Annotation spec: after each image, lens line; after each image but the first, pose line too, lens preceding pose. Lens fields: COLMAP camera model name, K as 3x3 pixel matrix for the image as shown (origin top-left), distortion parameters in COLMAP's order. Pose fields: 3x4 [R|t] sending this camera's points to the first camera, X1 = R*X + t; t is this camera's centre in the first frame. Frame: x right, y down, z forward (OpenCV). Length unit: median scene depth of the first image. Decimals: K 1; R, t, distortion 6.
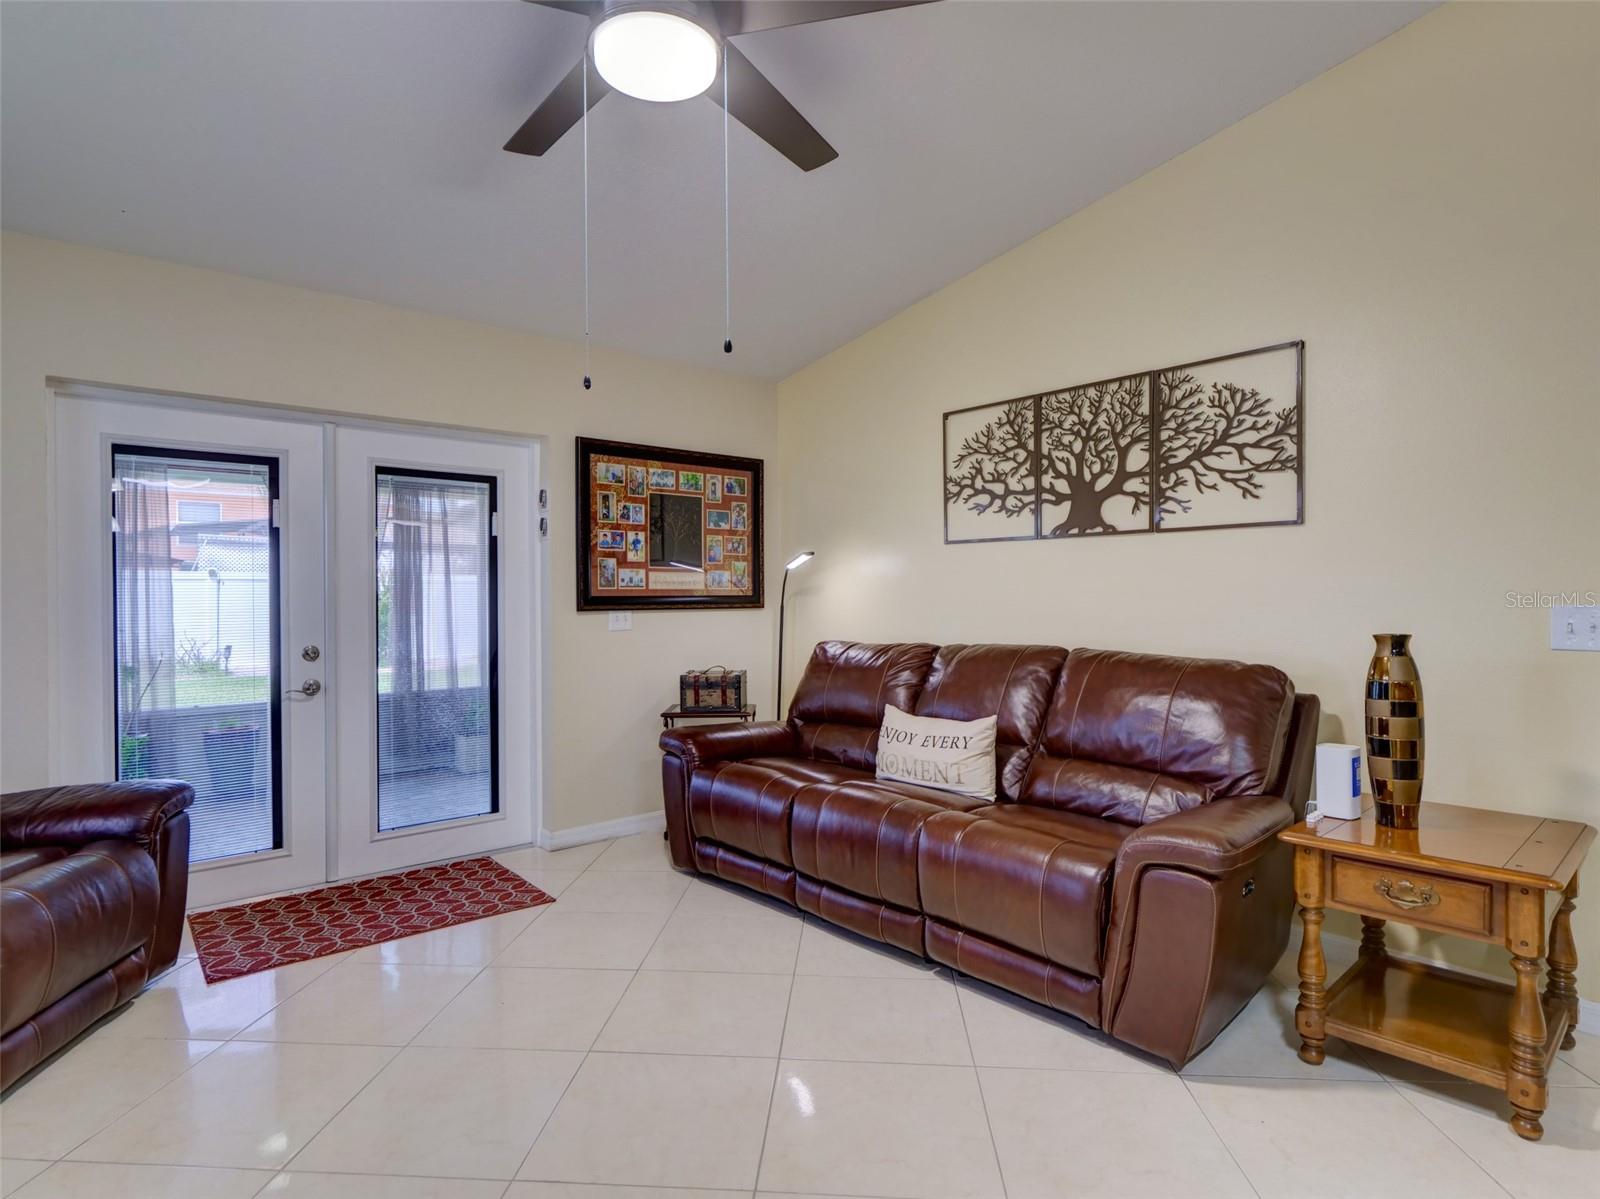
lens RADIAL K [[870.0, 0, 794.1], [0, 870.0, 598.5], [0, 0, 1]] dist [0.001542, -0.000177]
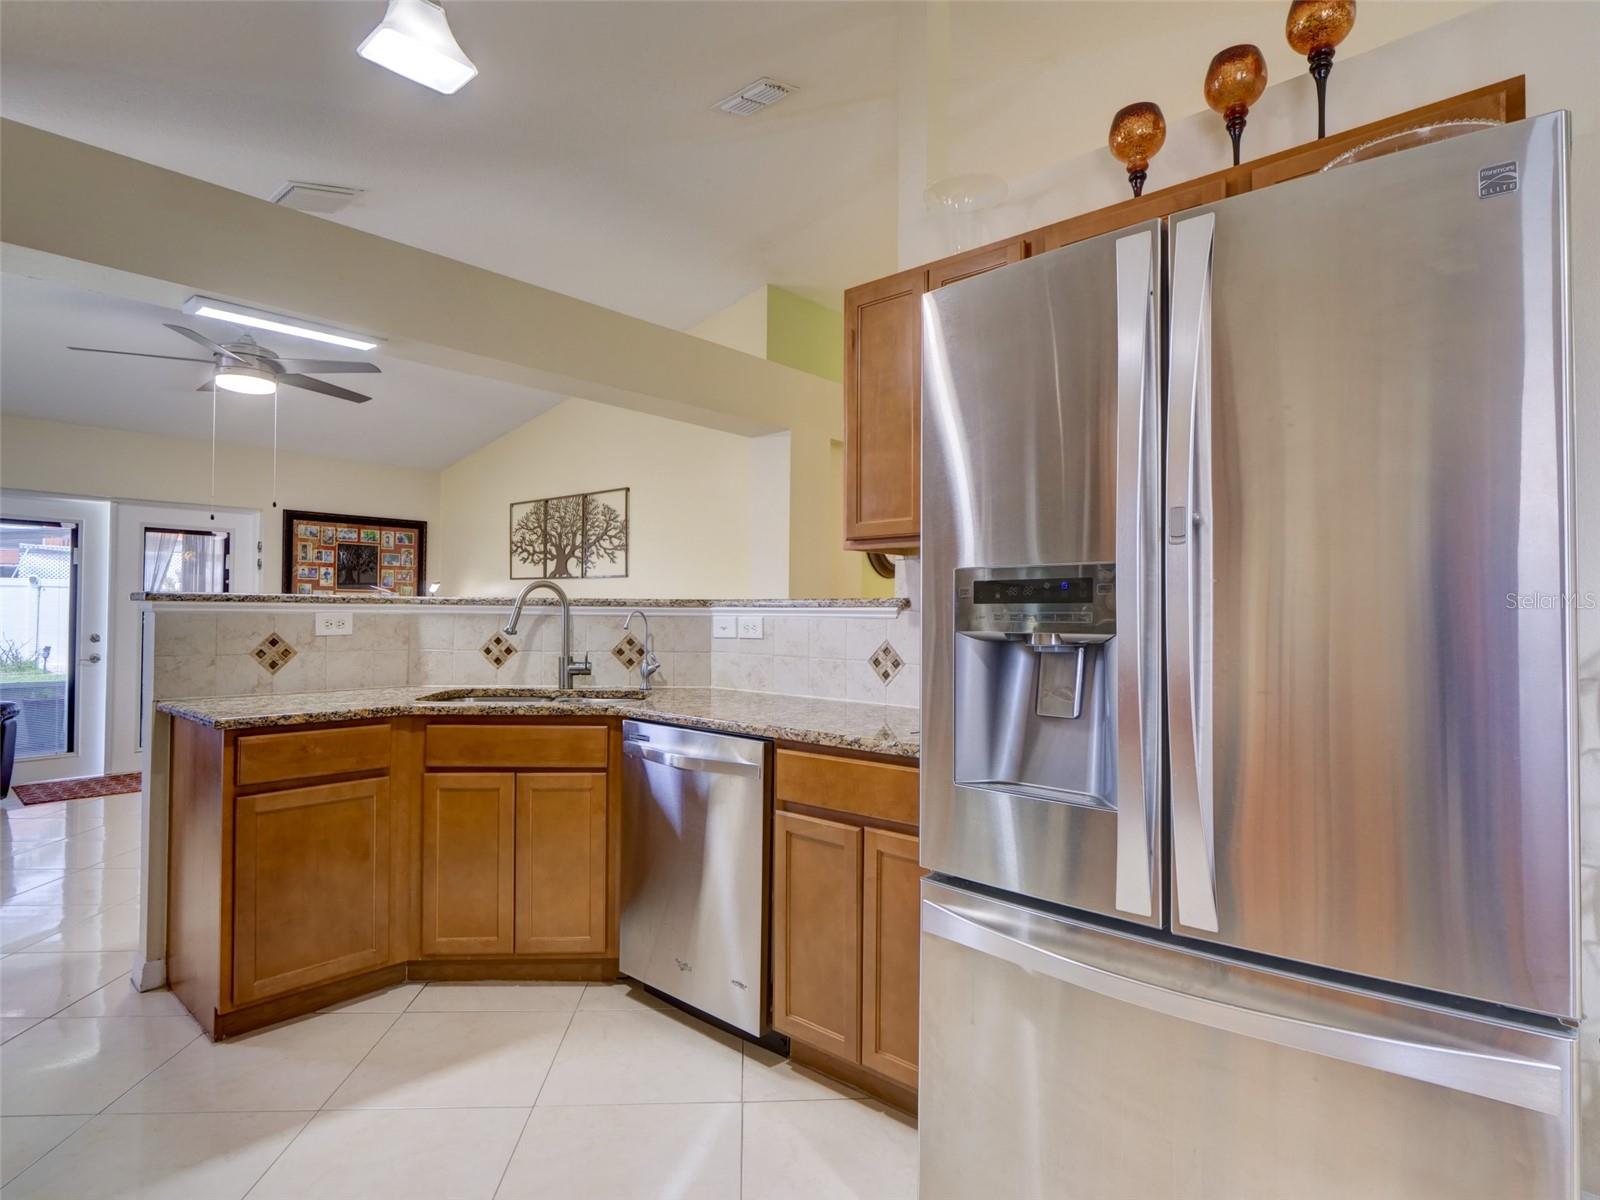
lens RADIAL K [[870.0, 0, 798.1], [0, 870.0, 596.4], [0, 0, 1]] dist [0.001542, -0.000177]
pose [[0.991119, 0.017047, 0.131882, 0.542241], [-0.014436, 0.999681, -0.020726, -0.003058], [-0.132193, 0.018638, 0.991049, -0.816212]]
